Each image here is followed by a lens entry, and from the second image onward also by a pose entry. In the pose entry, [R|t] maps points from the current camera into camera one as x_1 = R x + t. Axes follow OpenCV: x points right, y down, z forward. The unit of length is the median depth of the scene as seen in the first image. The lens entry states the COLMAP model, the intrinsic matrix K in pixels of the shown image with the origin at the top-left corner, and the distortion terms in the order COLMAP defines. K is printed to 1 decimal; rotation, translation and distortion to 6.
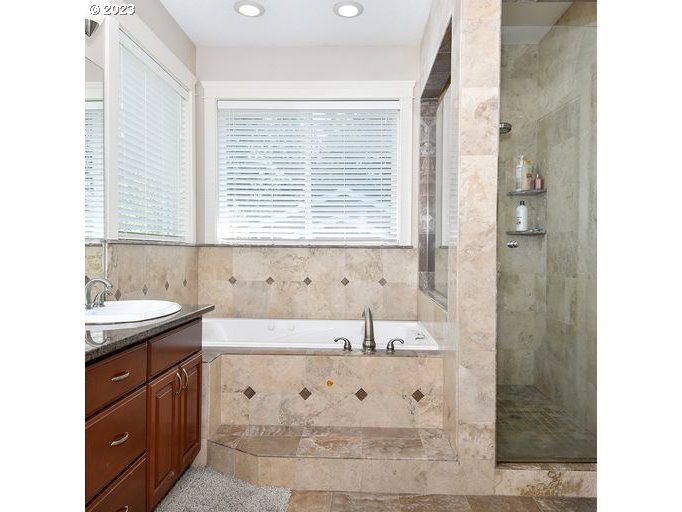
lens RADIAL K [[431.5, 0, 341.0], [0, 431.5, 256.0], [0, 0, 1]] dist [0.003221, -0.000514]
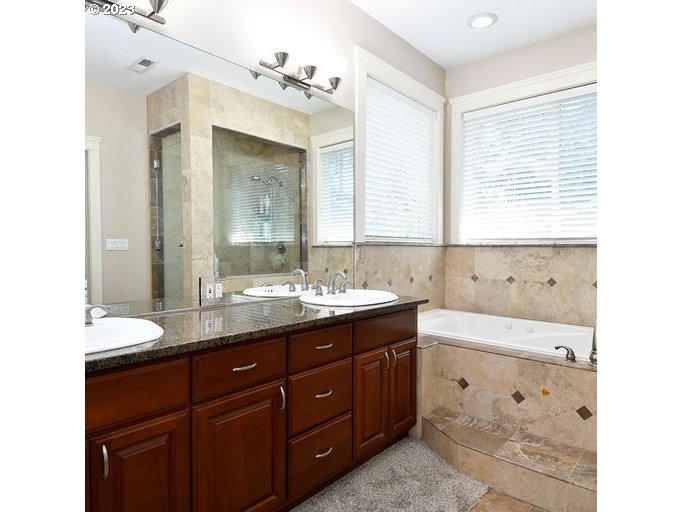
lens RADIAL K [[385.8, 0, 341.0], [0, 385.8, 256.0], [0, 0, 1]] dist [-0.004288, -0.002549]
pose [[0.767623, 0.007576, -0.640857, 0.164388], [-0.005683, 0.999971, 0.005014, -0.001568], [0.640877, -0.000207, 0.767644, 0.075696]]
